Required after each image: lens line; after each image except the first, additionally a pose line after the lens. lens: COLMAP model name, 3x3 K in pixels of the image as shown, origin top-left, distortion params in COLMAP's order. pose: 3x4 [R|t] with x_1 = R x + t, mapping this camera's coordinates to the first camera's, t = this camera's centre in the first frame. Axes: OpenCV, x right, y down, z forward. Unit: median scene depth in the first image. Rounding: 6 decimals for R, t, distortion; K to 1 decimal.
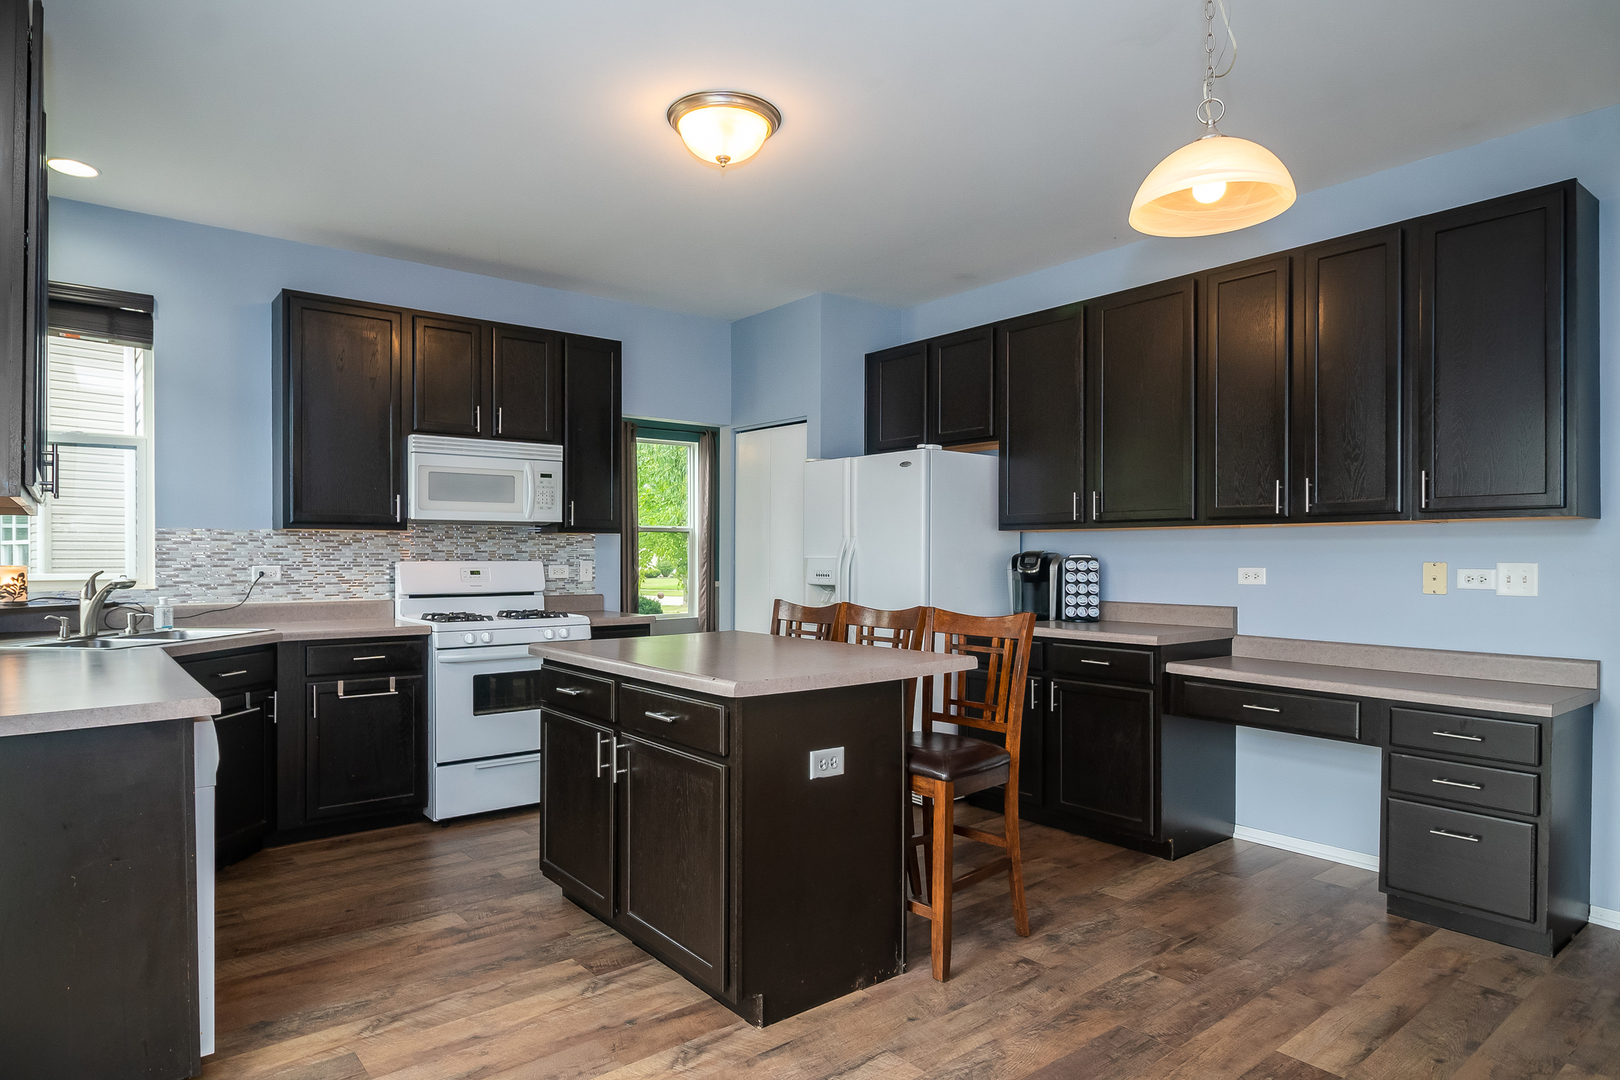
lens RADIAL K [[917.6, 0, 794.0], [0, 917.6, 552.3], [0, 0, 1]] dist [-0.005534, -0.001821]
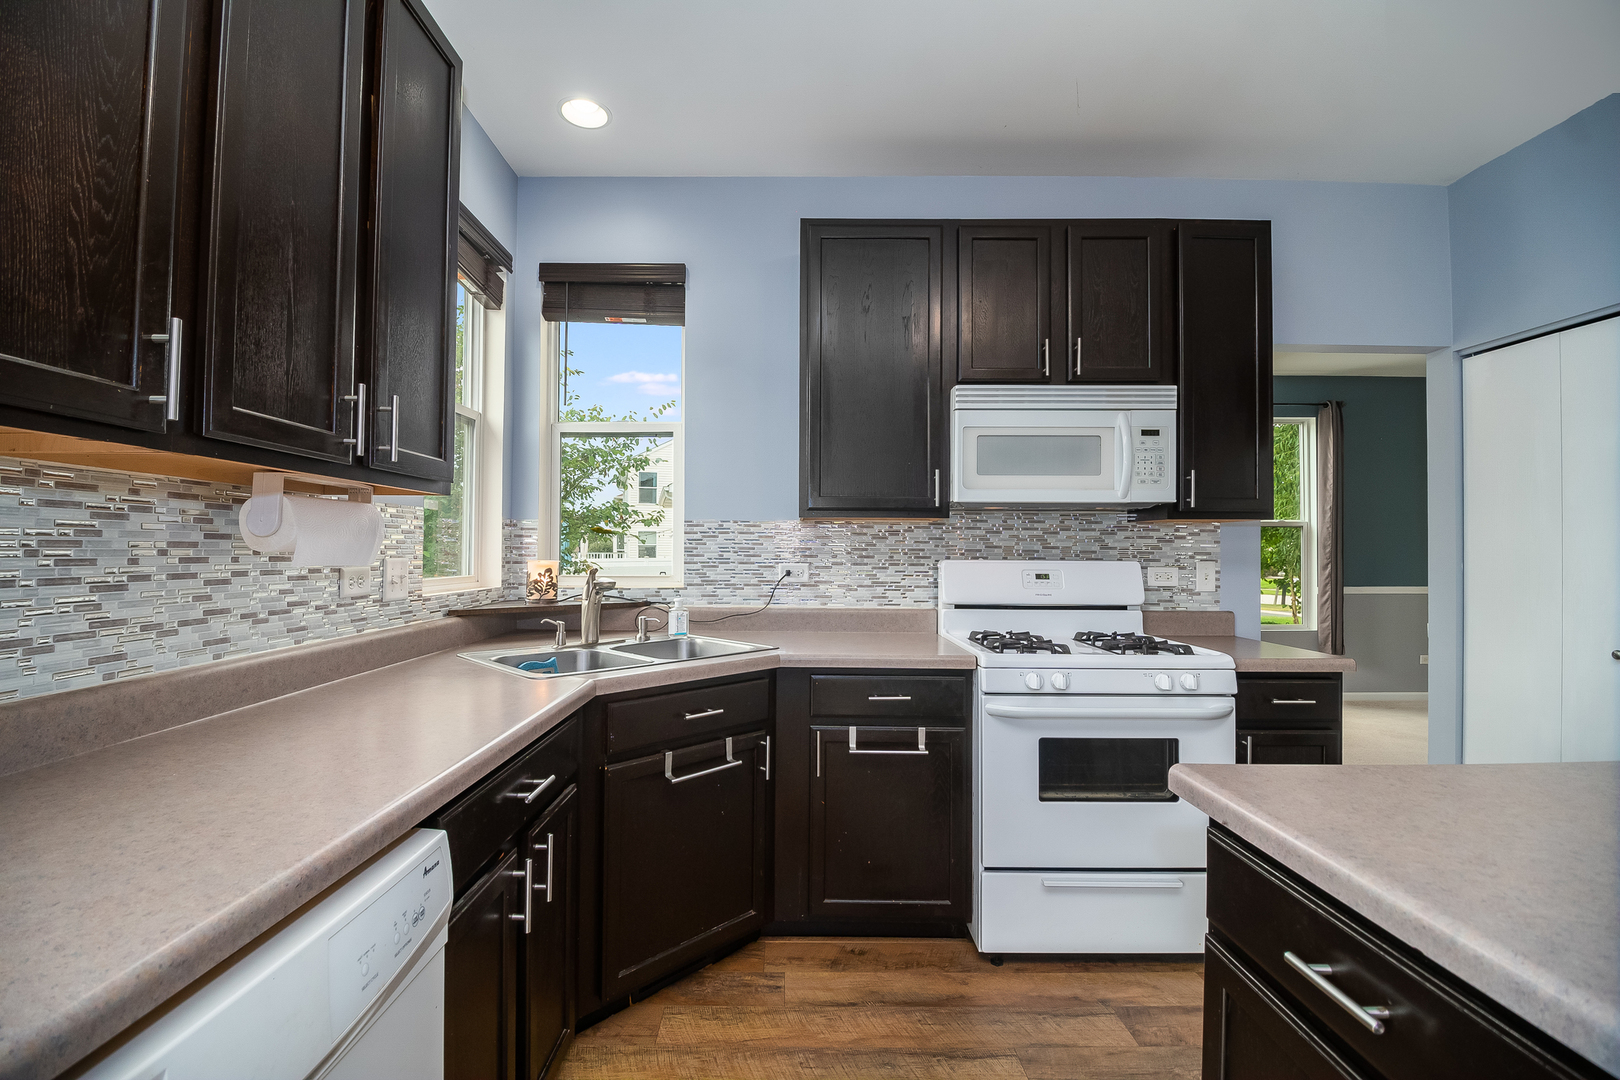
lens RADIAL K [[707.0, 0, 784.8], [0, 707.0, 541.1], [0, 0, 1]] dist [-0.010518, -0.001925]
pose [[0.775165, -0.003459, -0.631749, -0.166380], [-0.004826, 0.999923, -0.011396, 0.001714], [0.631740, 0.011882, 0.775089, 0.476308]]
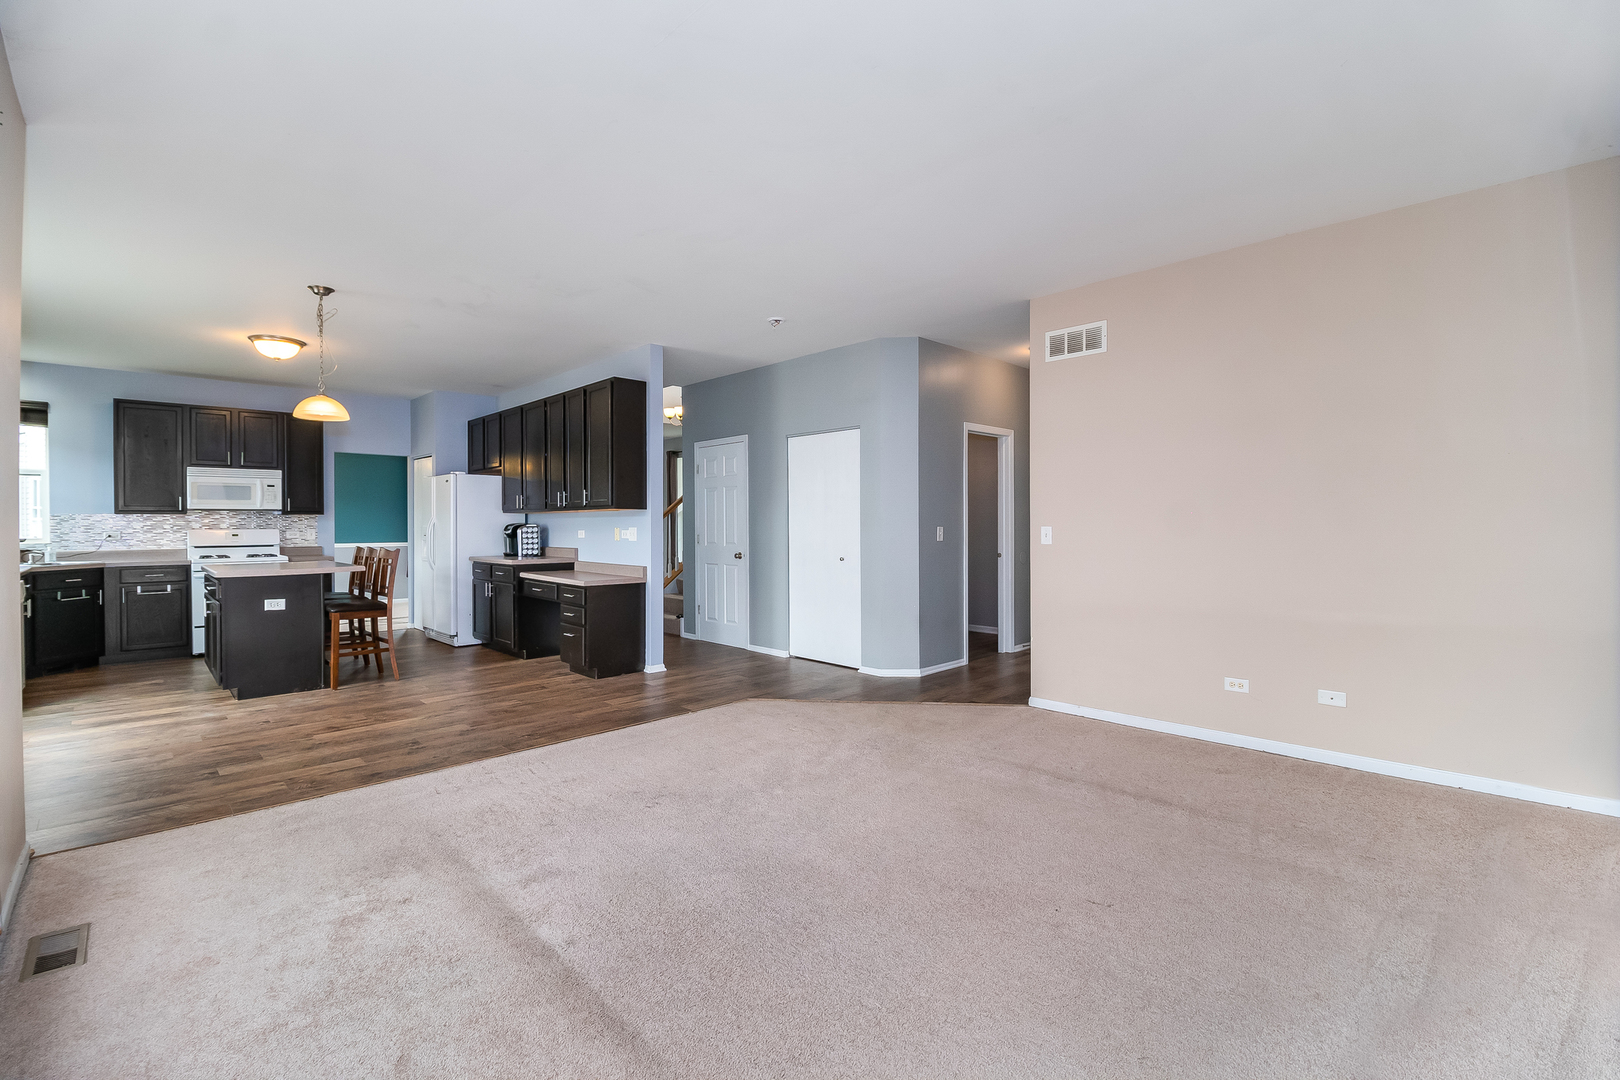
lens RADIAL K [[707.0, 0, 770.5], [0, 707.0, 526.1], [0, 0, 1]] dist [-0.010518, -0.001925]
pose [[0.997252, -0.005708, 0.073859, 0.747565], [0.005107, 0.999952, 0.008325, -0.003946], [-0.073903, -0.007925, 0.997234, -0.641128]]
